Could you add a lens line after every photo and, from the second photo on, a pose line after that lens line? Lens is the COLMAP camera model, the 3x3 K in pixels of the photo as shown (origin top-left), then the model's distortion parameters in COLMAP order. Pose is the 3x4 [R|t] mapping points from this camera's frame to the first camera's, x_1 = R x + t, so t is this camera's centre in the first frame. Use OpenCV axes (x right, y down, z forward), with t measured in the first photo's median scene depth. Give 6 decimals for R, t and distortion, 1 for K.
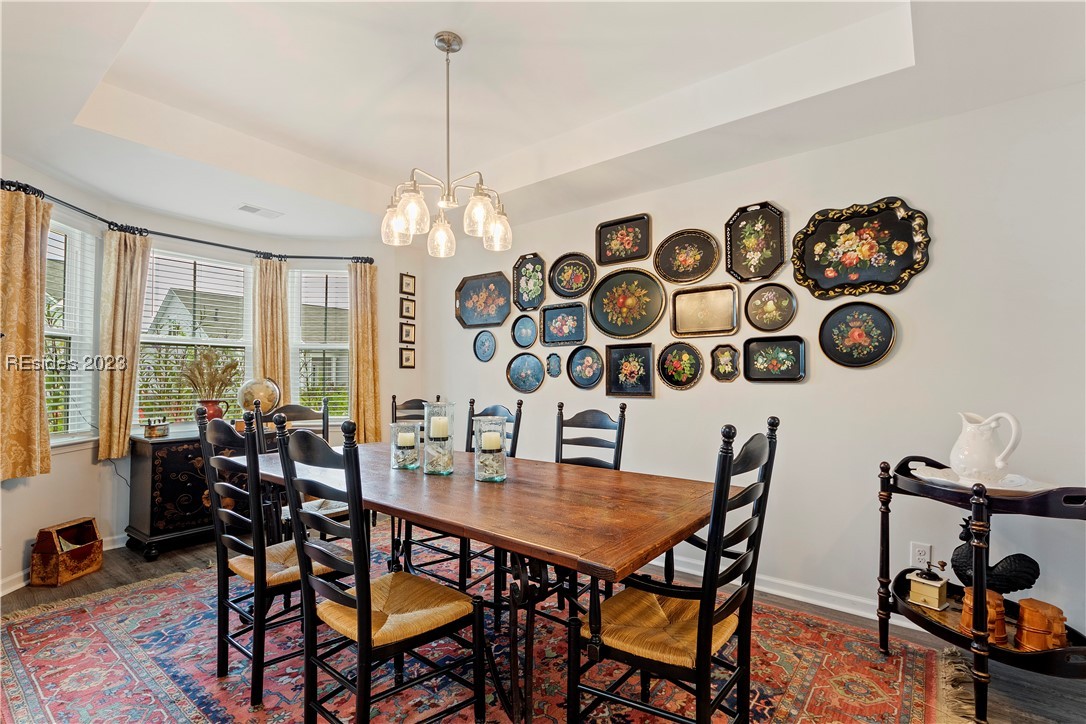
lens RADIAL K [[508.5, 0, 547.8], [0, 508.5, 366.5], [0, 0, 1]] dist [0.011453, 0.000053]
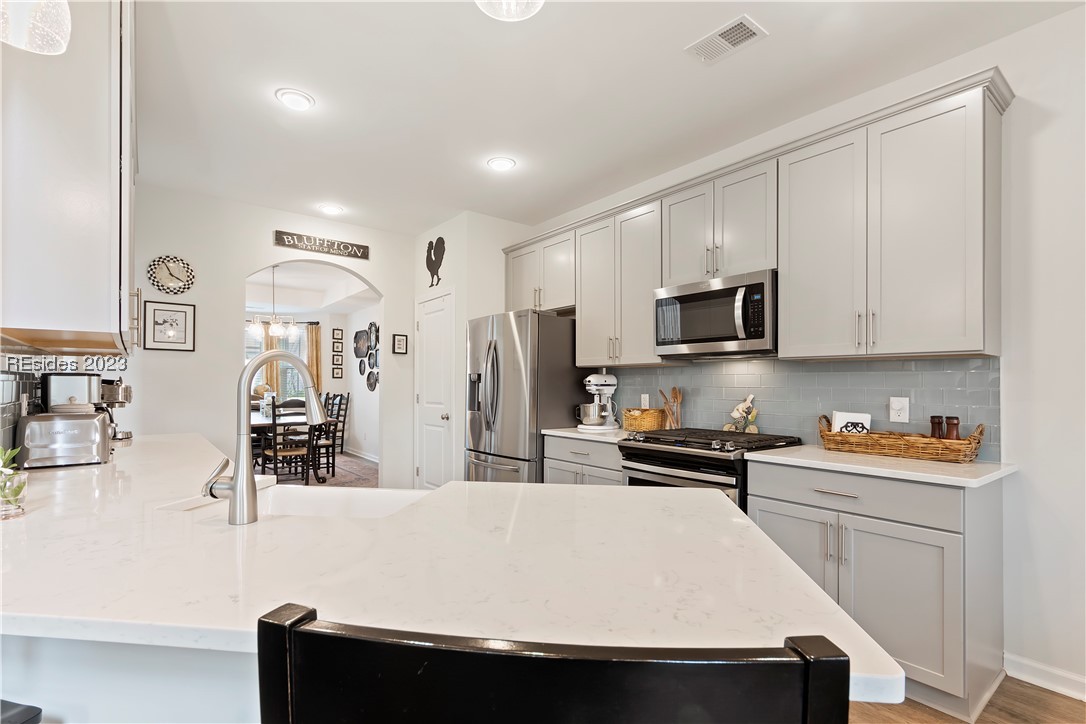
lens RADIAL K [[500.2, 0, 545.0], [0, 500.2, 384.4], [0, 0, 1]] dist [0.001001, -0.000017]
pose [[0.975771, 0.003999, -0.218756, 1.309765], [0.001199, 0.999720, 0.023624, -0.024412], [0.218790, -0.023314, 0.975493, -0.971990]]
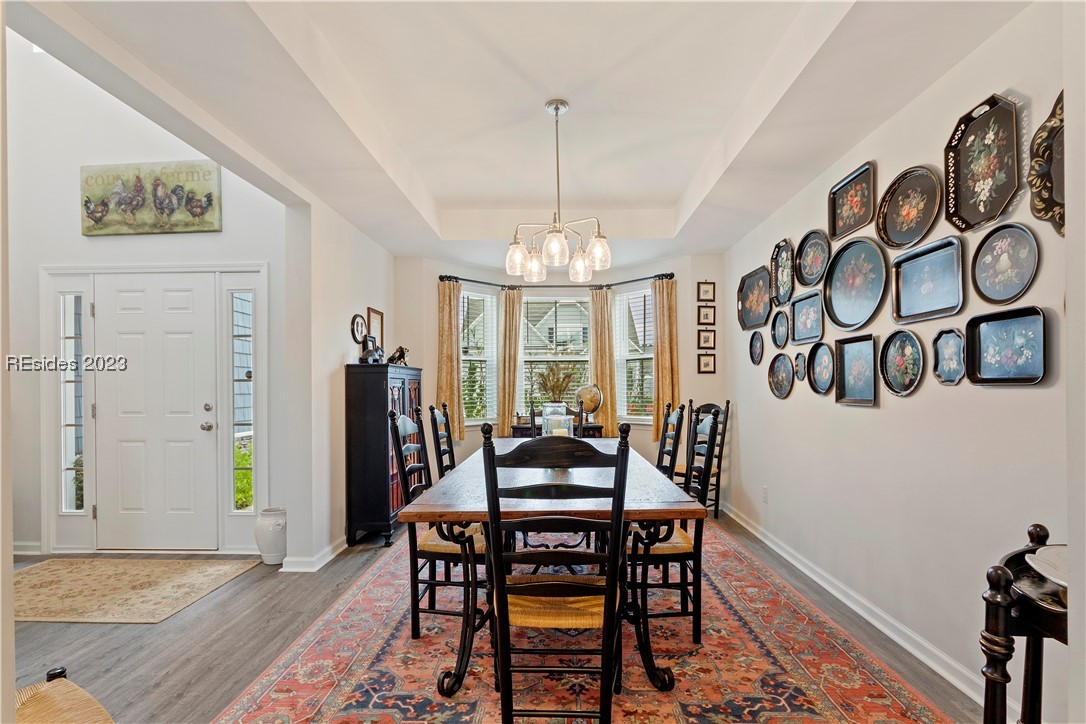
lens RADIAL K [[521.3, 0, 540.8], [0, 521.3, 383.2], [0, 0, 1]] dist [0.001162, -0.000040]
pose [[0.599015, -0.009865, -0.800677, 0.532944], [0.028284, 0.999561, 0.008844, 0.006112], [0.800238, -0.027944, 0.599031, 0.146790]]
